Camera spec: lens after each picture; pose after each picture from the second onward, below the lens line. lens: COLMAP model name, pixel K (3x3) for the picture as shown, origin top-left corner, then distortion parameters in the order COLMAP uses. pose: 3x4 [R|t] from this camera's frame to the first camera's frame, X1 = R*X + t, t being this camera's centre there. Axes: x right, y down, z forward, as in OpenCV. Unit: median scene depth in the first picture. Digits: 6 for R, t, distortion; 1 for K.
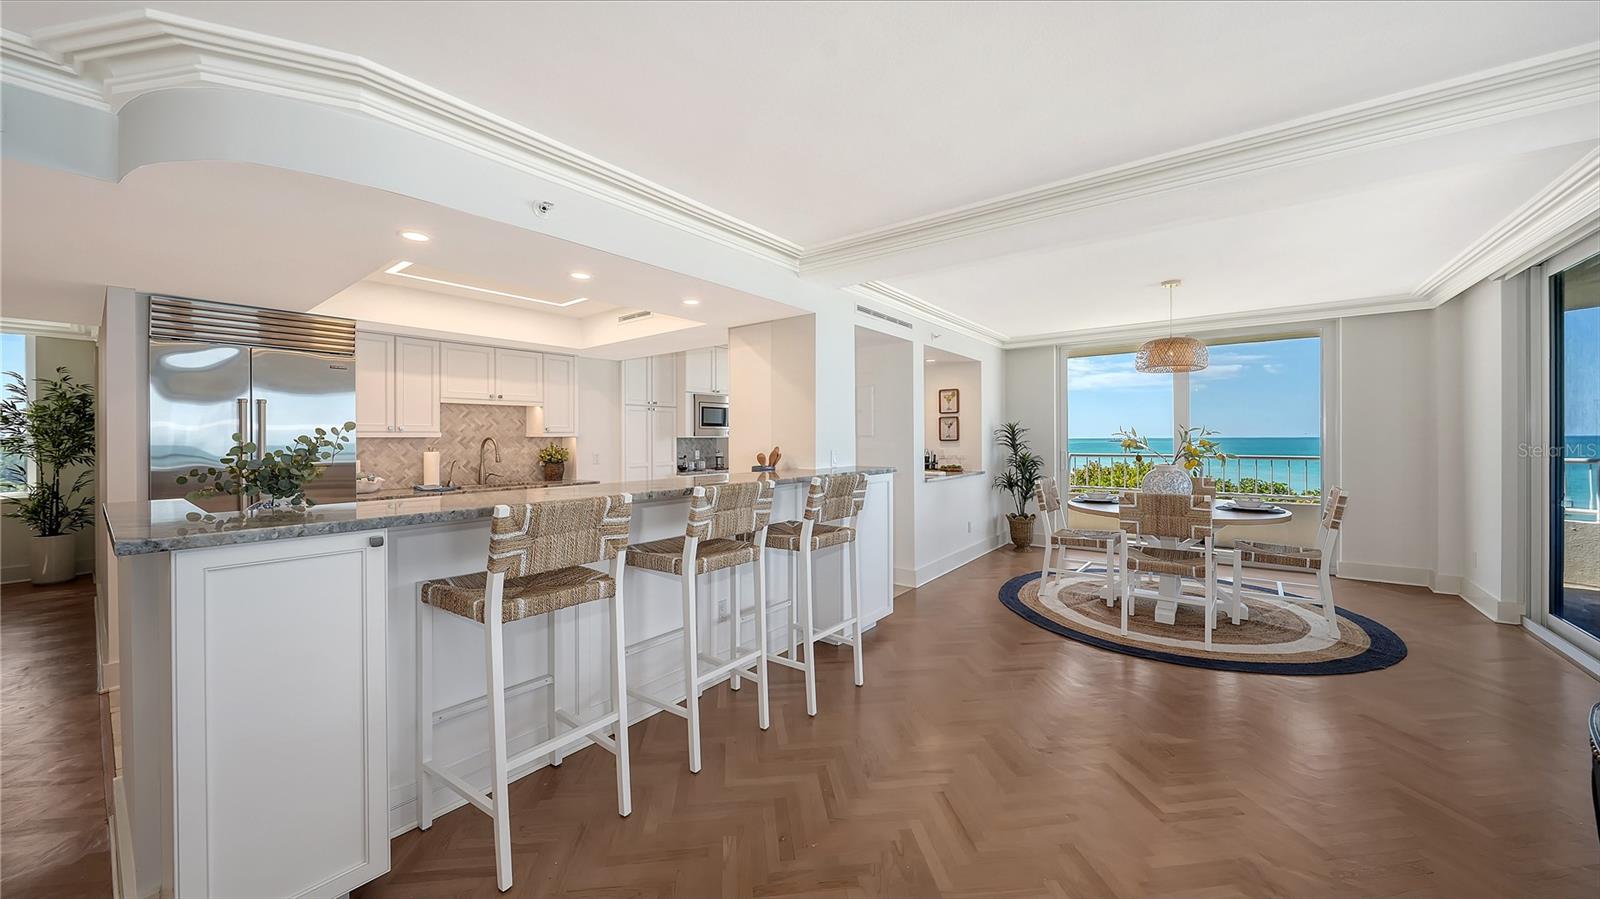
lens RADIAL K [[564.9, 0, 806.1], [0, 564.9, 444.4], [0, 0, 1]] dist [-0.004598, -0.000935]
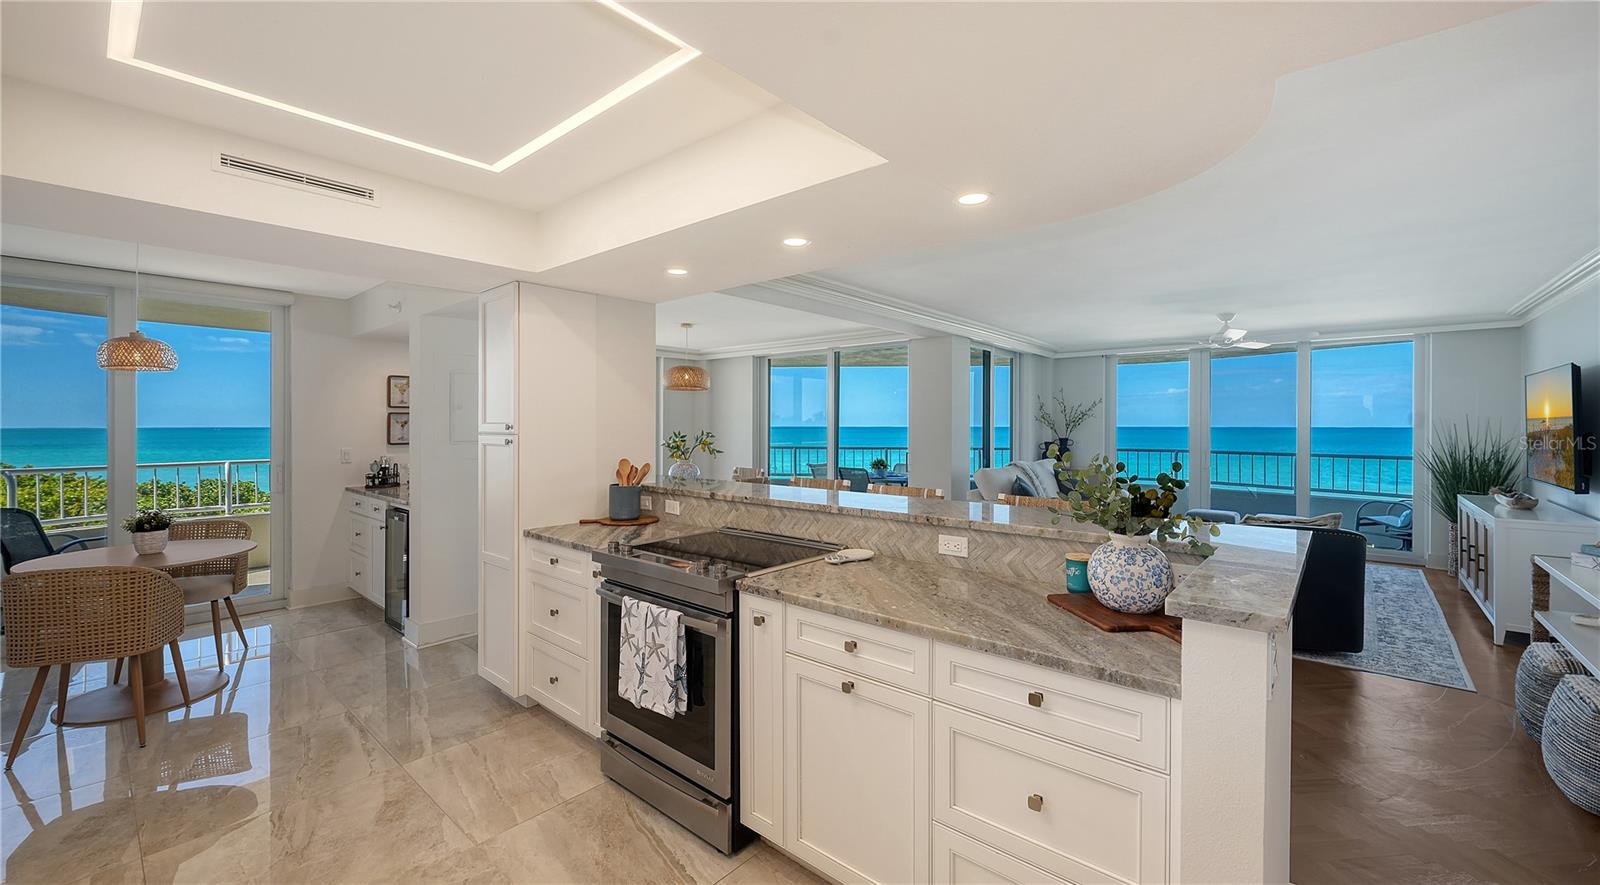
lens RADIAL K [[624.9, 0, 799.2], [0, 624.9, 431.1], [0, 0, 1]] dist [-0.001113, -0.001816]
pose [[0.057062, -0.001968, 0.998369, -0.695840], [0.009307, 0.999956, 0.001439, -0.025562], [-0.998327, 0.009210, 0.057078, 0.535065]]
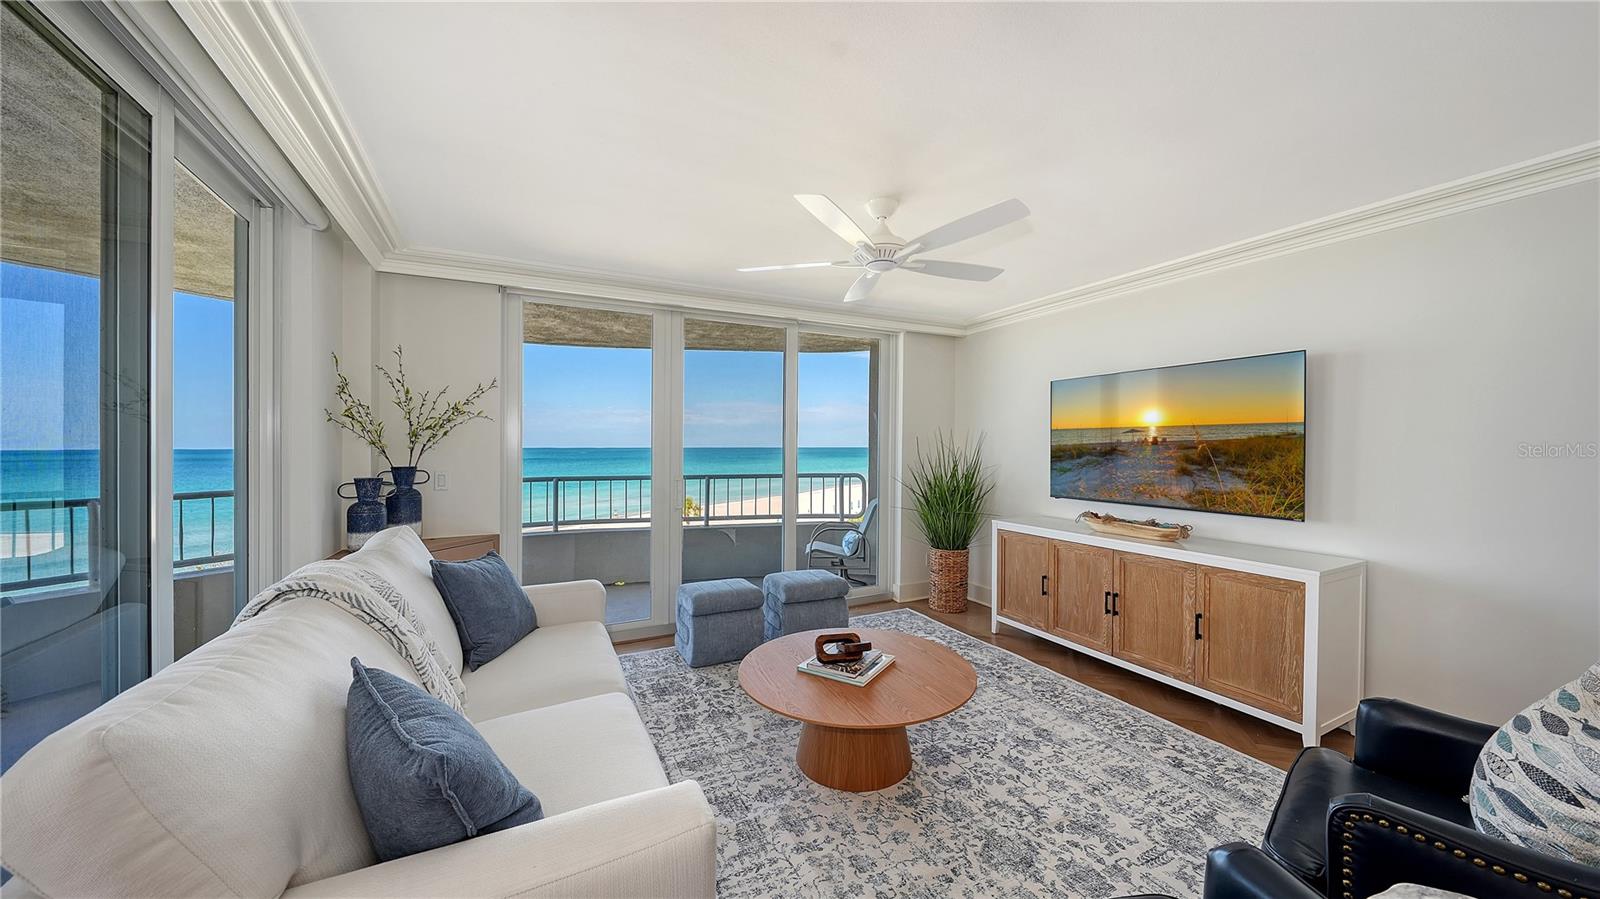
lens RADIAL K [[551.9, 0, 798.7], [0, 551.9, 450.0], [0, 0, 1]] dist [-0.001138, -0.000619]
pose [[-0.902265, 0.006626, 0.431131, 0.319629], [0.013863, 0.999811, 0.013646, -0.019448], [-0.430959, 0.018289, -0.902186, 0.295145]]
